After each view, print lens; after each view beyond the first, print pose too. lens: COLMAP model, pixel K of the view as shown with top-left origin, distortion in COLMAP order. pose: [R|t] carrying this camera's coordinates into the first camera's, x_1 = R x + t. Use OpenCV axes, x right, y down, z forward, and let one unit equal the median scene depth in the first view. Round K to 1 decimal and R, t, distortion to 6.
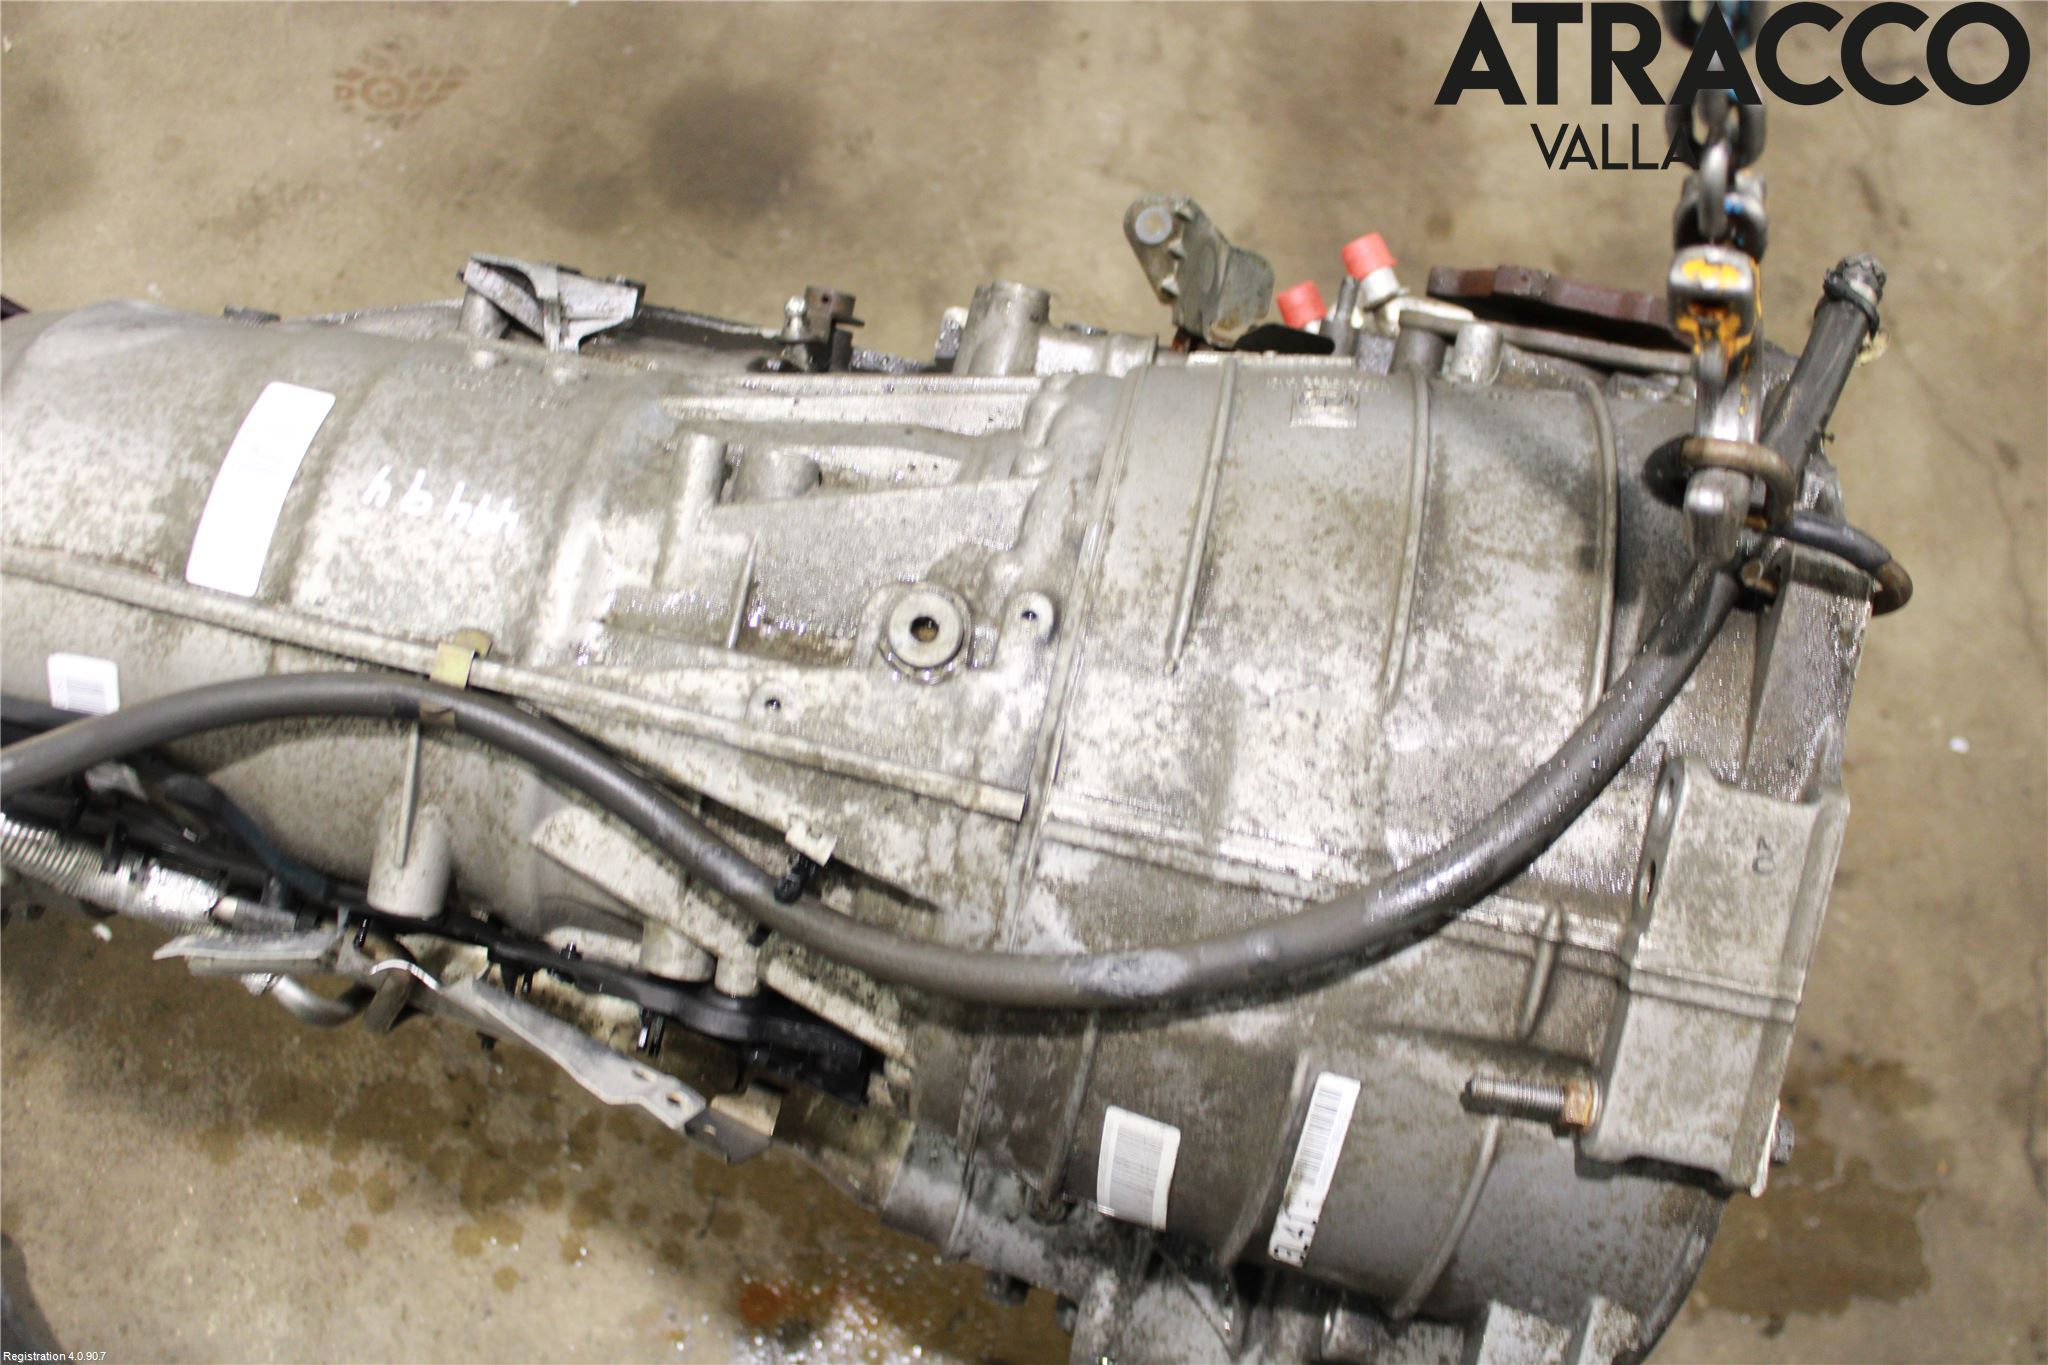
lens RADIAL K [[2282.7, 0, 1024.6], [0, 2282.7, 519.6], [0, 0, 1]] dist [-0.109098, 0.130704]
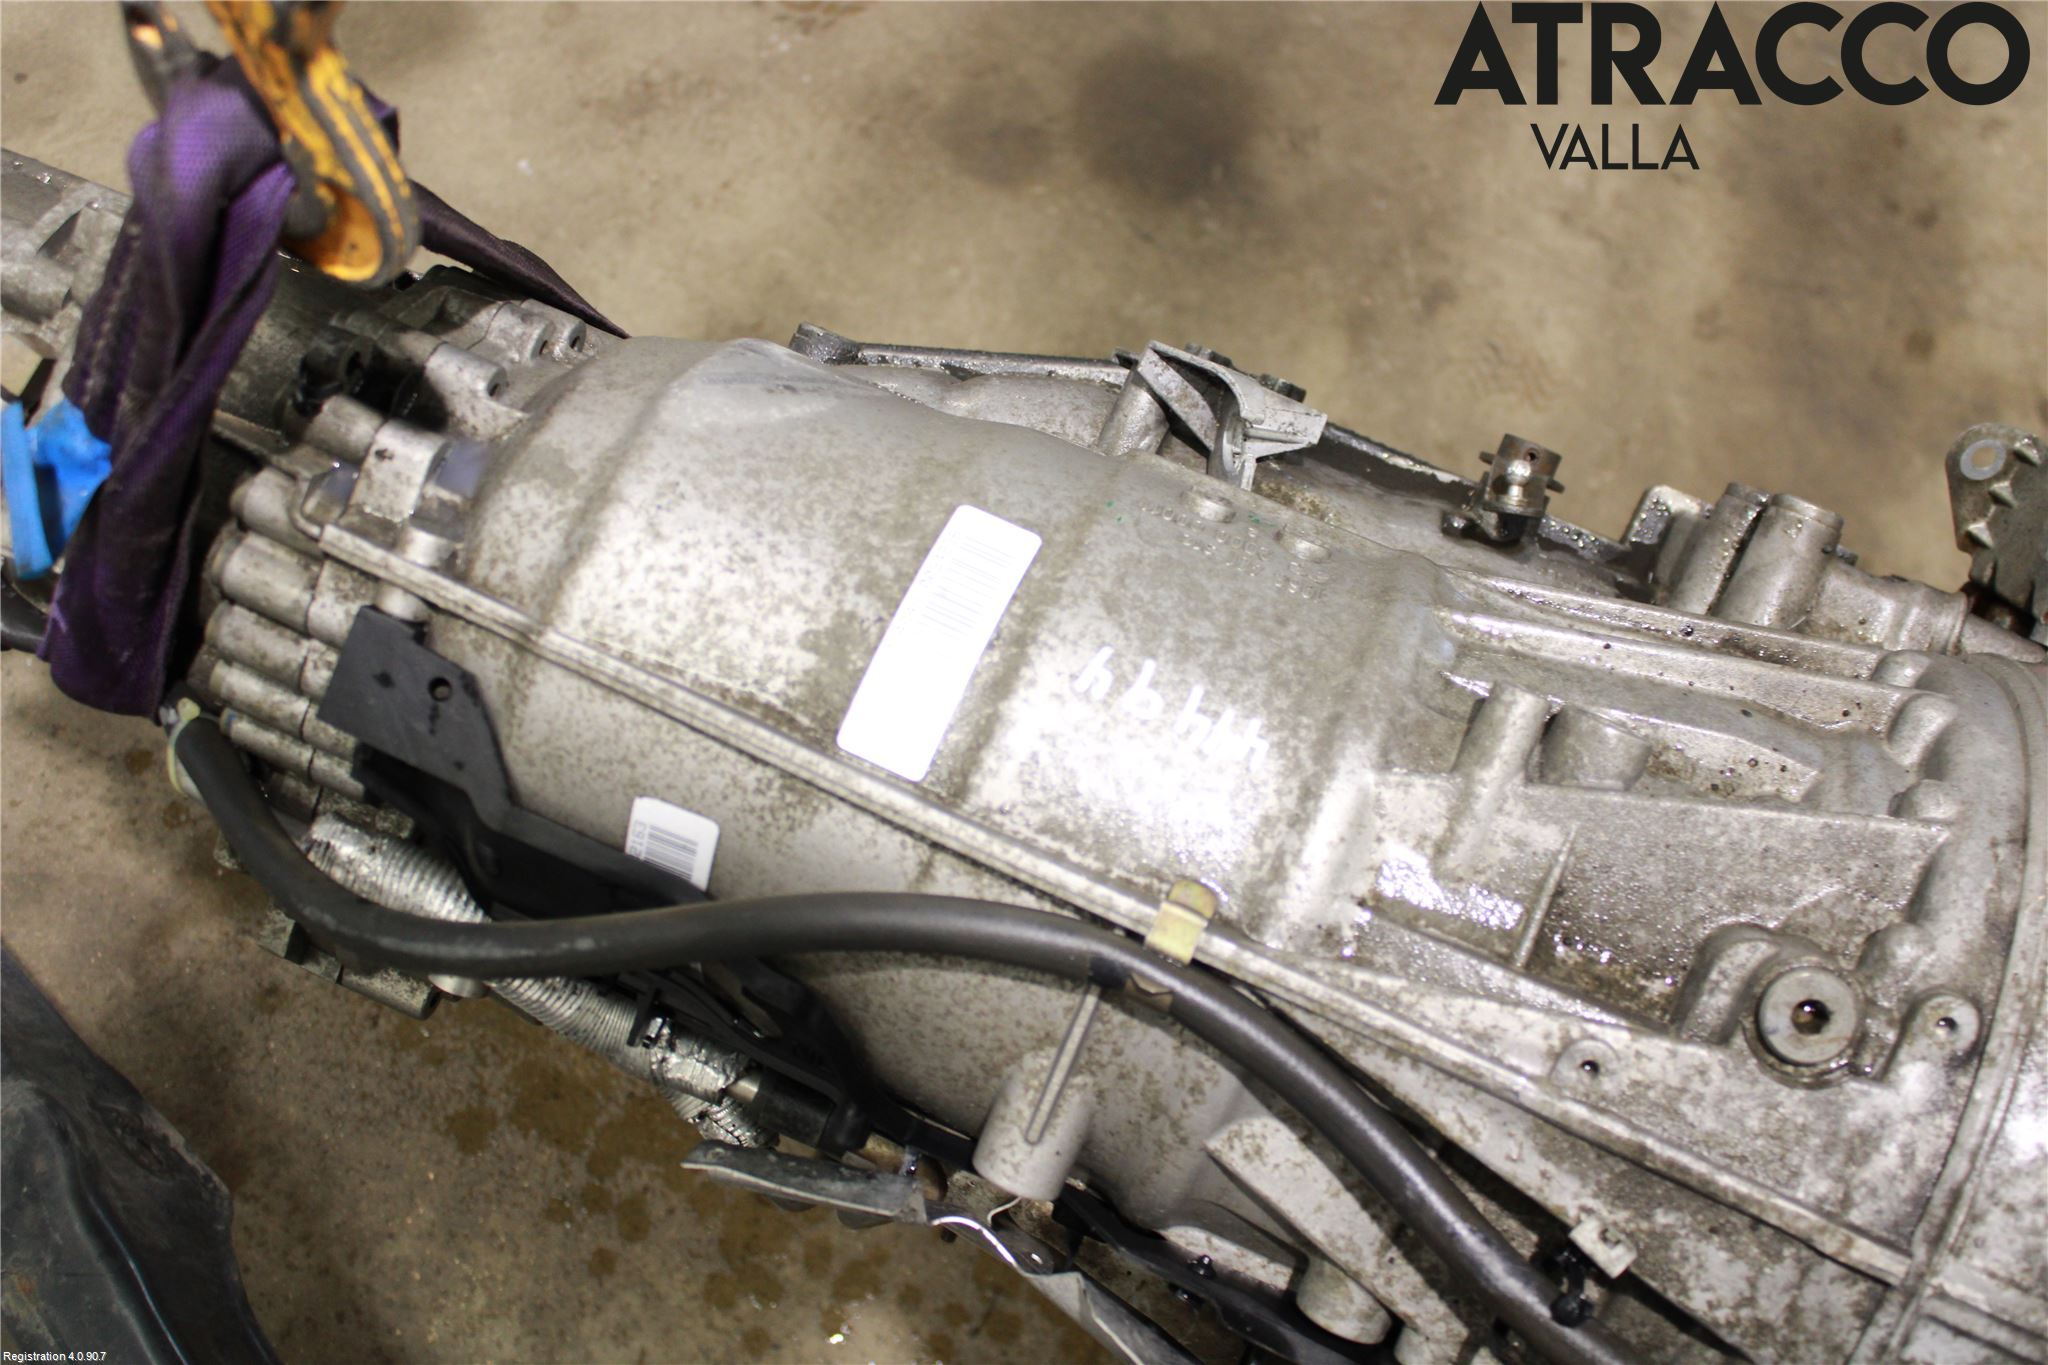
lens RADIAL K [[2295.5, 0, 1023.8], [0, 2295.5, 464.5], [0, 0, 1]] dist [-0.094843, 0.055660]
pose [[0.981948, 0.181788, -0.052265, -0.281716], [-0.180755, 0.983238, 0.023889, -0.100303], [0.055731, -0.014010, 0.998348, 0.203328]]
